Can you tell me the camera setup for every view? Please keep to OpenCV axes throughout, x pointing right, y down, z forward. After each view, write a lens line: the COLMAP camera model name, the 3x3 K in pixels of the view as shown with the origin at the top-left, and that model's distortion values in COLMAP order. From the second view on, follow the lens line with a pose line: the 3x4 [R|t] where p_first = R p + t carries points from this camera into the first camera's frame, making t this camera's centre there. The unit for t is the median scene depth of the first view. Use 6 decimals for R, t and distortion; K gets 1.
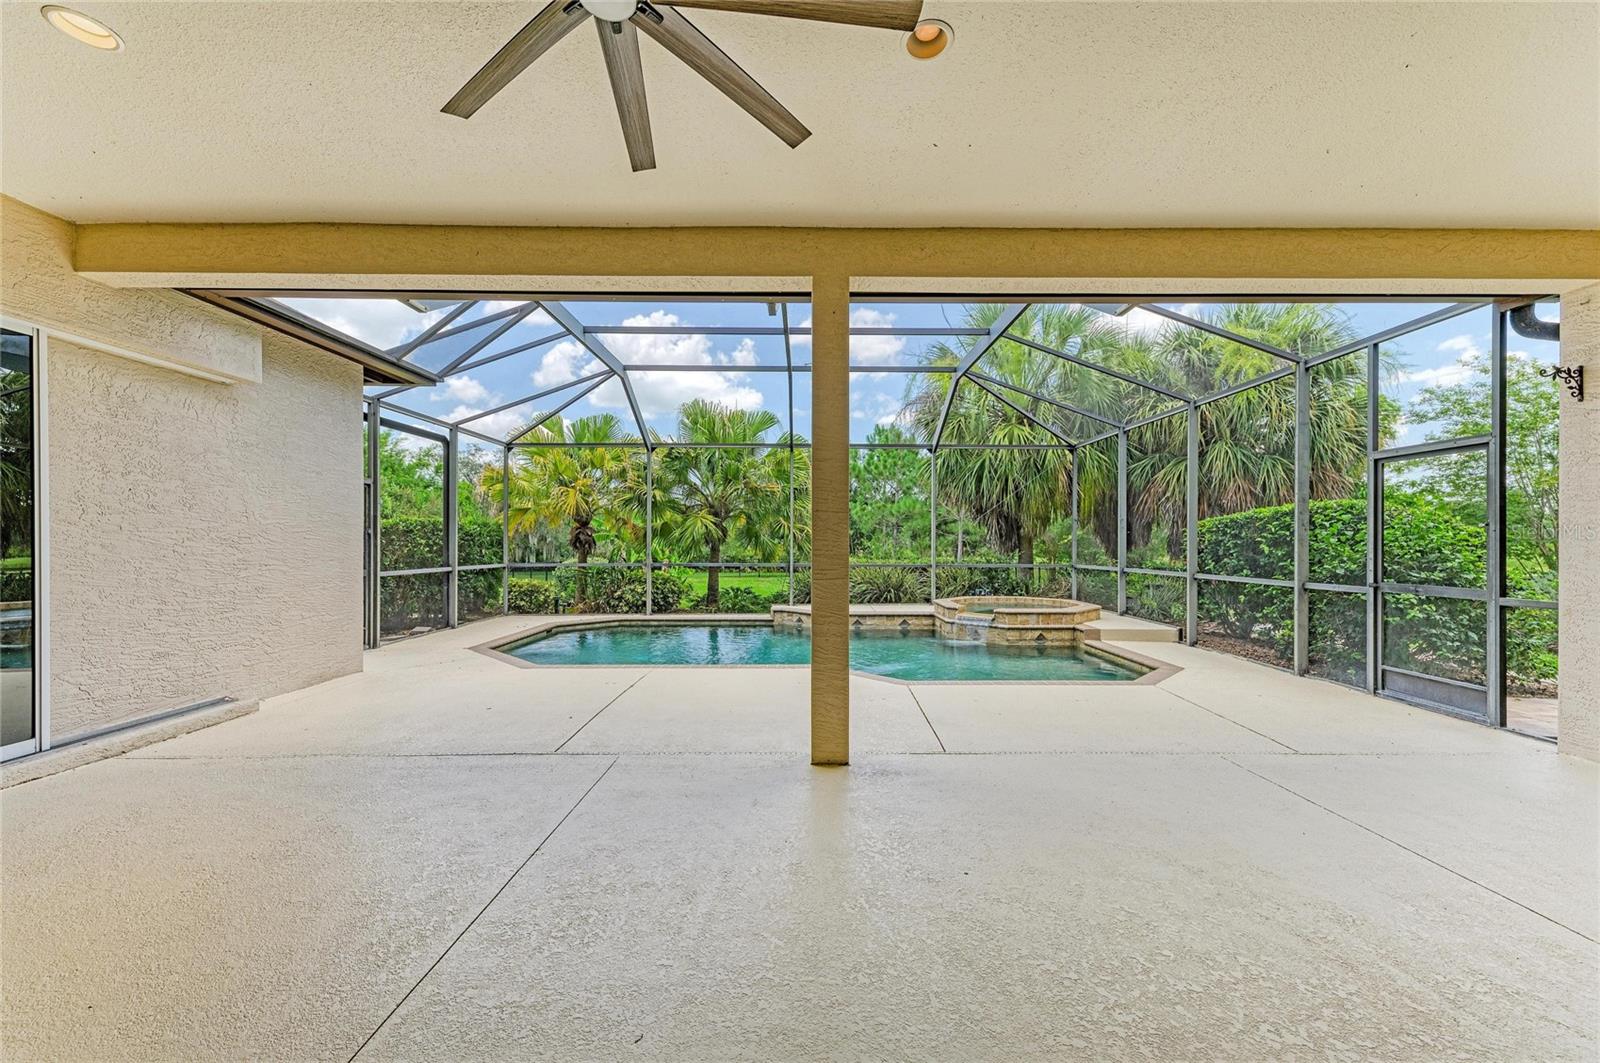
lens RADIAL K [[612.9, 0, 809.2], [0, 612.9, 541.8], [0, 0, 1]] dist [0.007850, -0.000318]
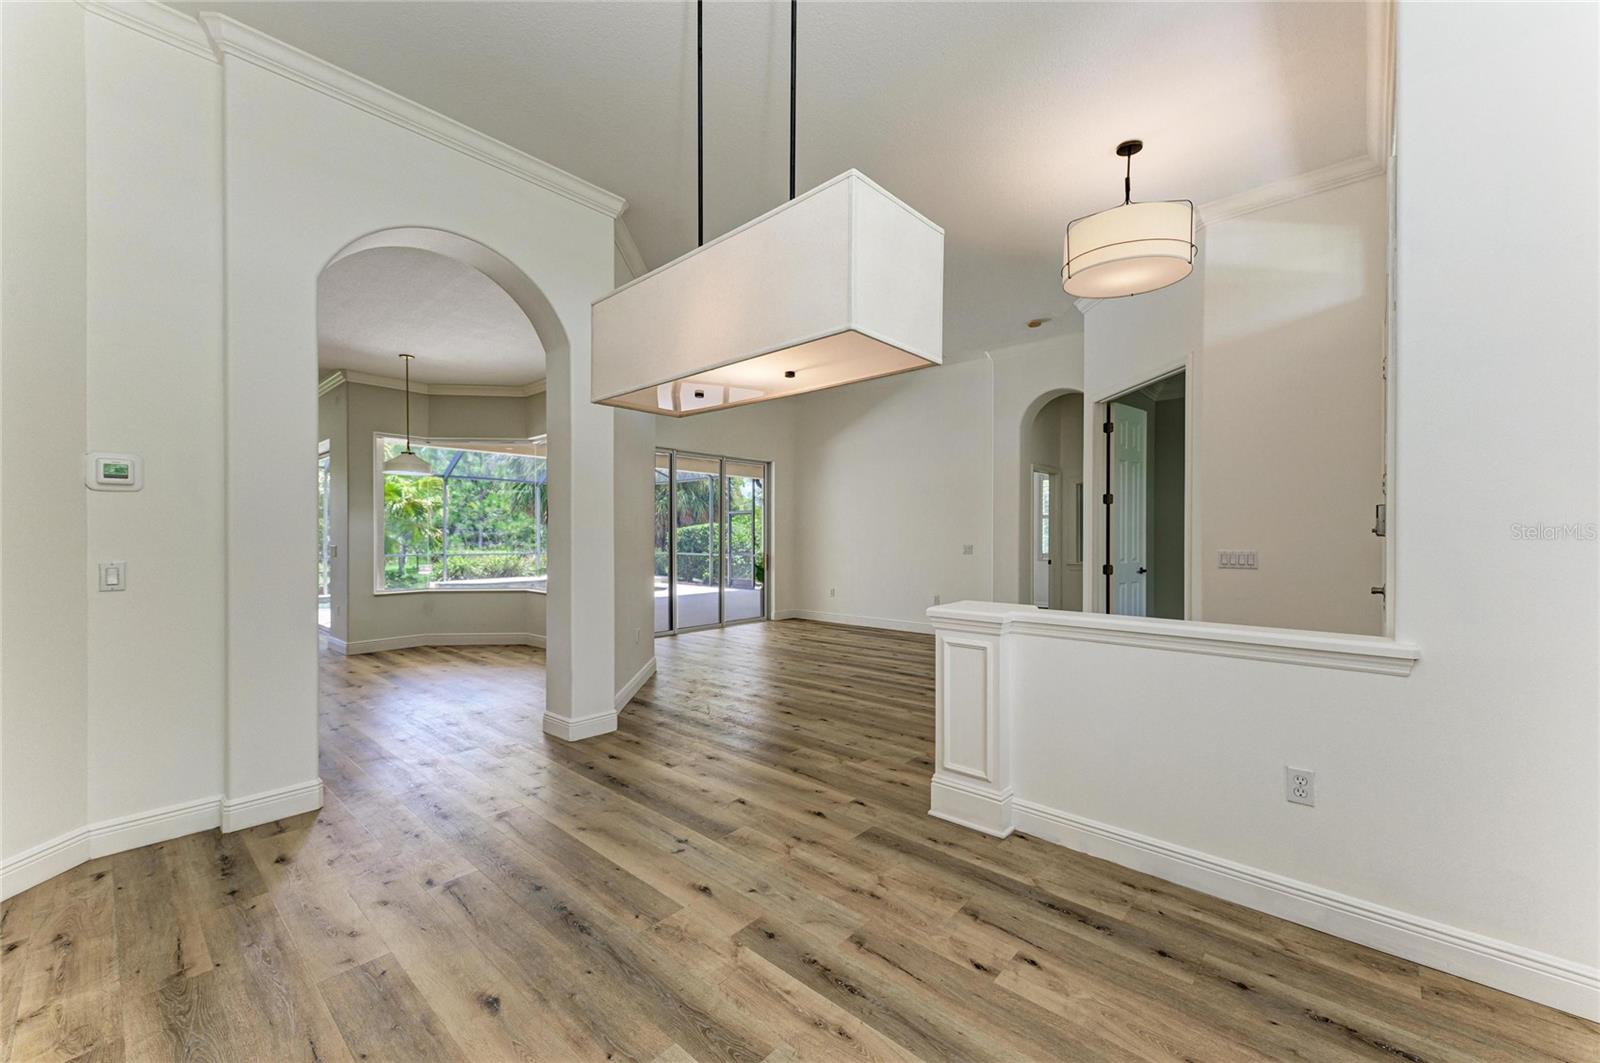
lens RADIAL K [[612.9, 0, 809.2], [0, 612.9, 541.8], [0, 0, 1]] dist [0.007850, -0.000318]
pose [[0.663978, -0.005300, 0.747733, -0.695235], [-0.002537, 0.999953, 0.009341, -0.011569], [-0.747748, -0.008099, 0.663933, -0.833399]]
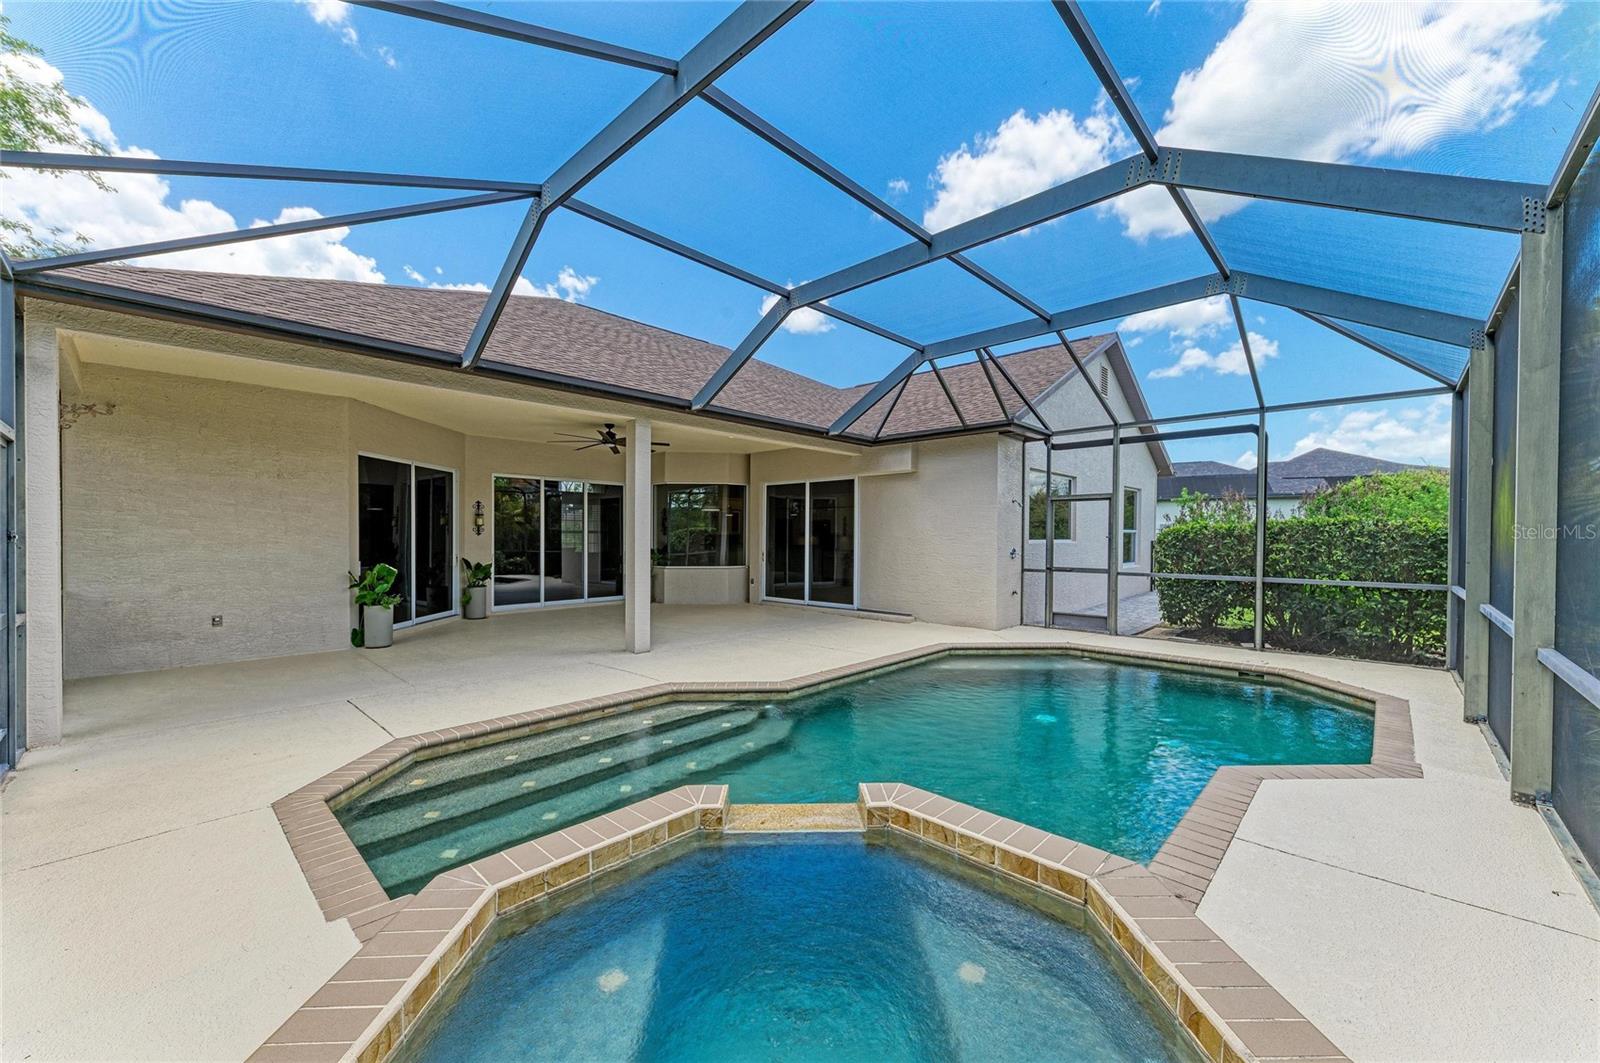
lens RADIAL K [[607.7, 0, 807.1], [0, 607.7, 539.6], [0, 0, 1]] dist [-0.000996, -0.000278]
pose [[-0.693621, -0.001161, -0.720339, 0.465412], [-0.004104, 0.999989, 0.002340, -0.010695], [0.720329, 0.004580, -0.693618, 1.182215]]
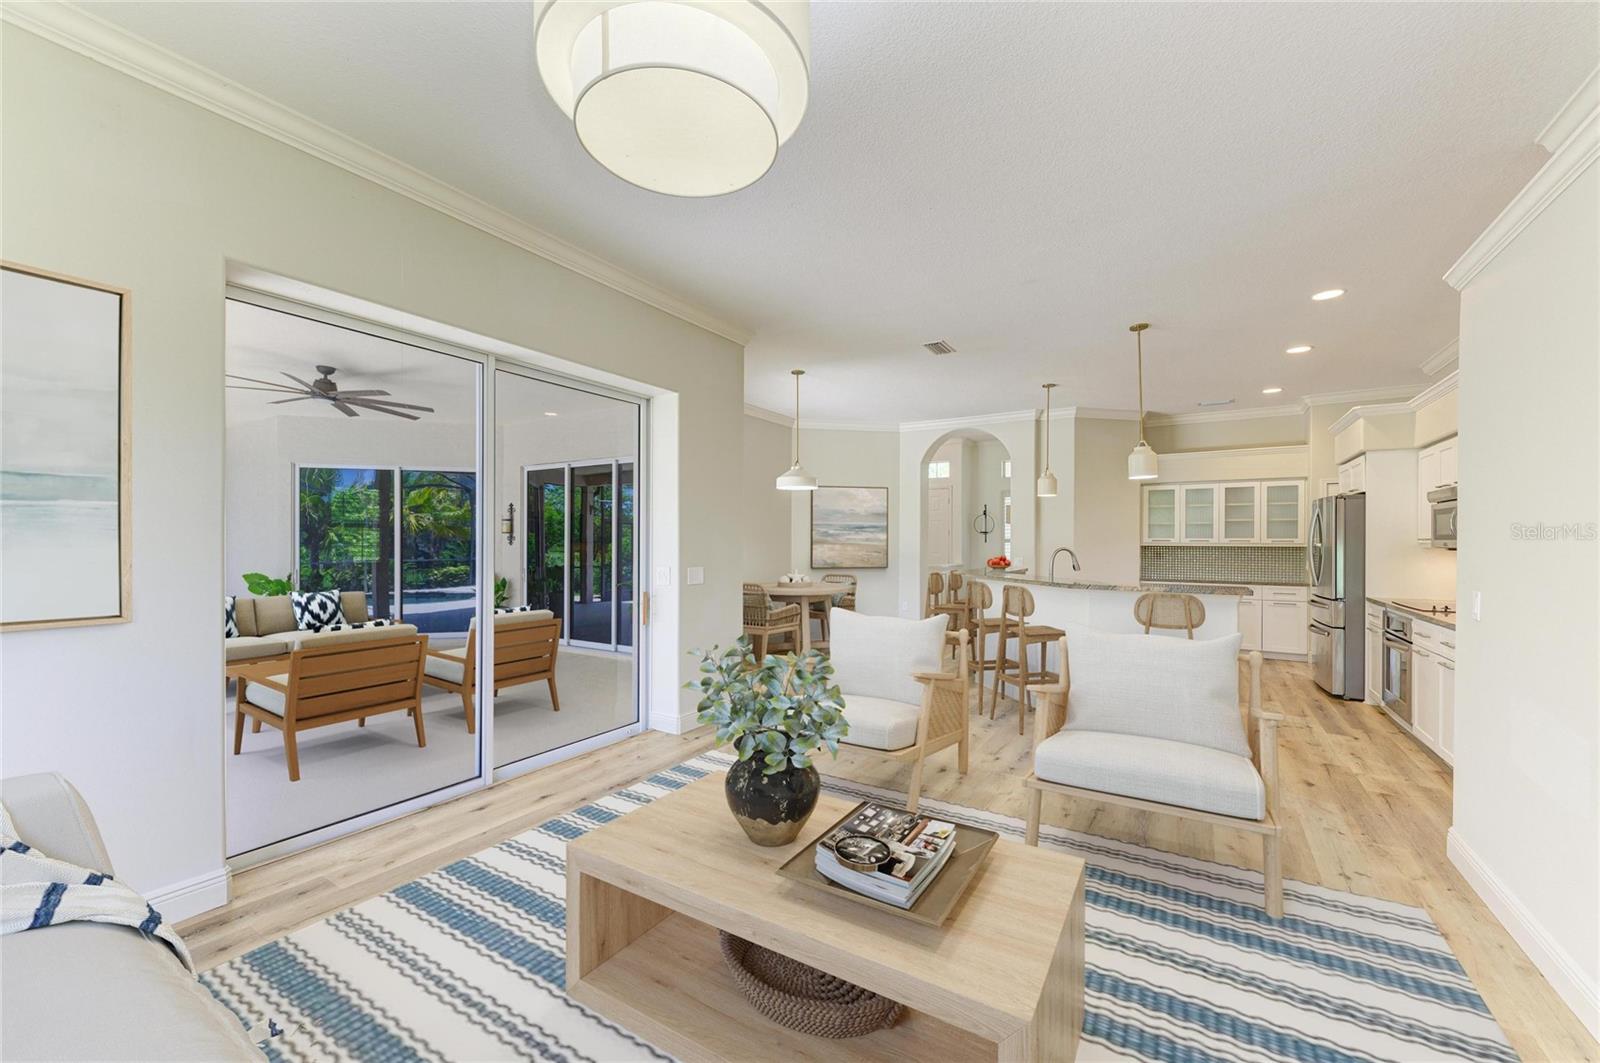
lens RADIAL K [[630.4, 0, 803.7], [0, 630.4, 547.9], [0, 0, 1]] dist [0.007308, -0.000084]
pose [[-0.843227, -0.008092, 0.537497, -0.861856], [-0.005100, 0.999962, 0.007053, -0.018412], [-0.537534, 0.003206, -0.843236, 0.510230]]
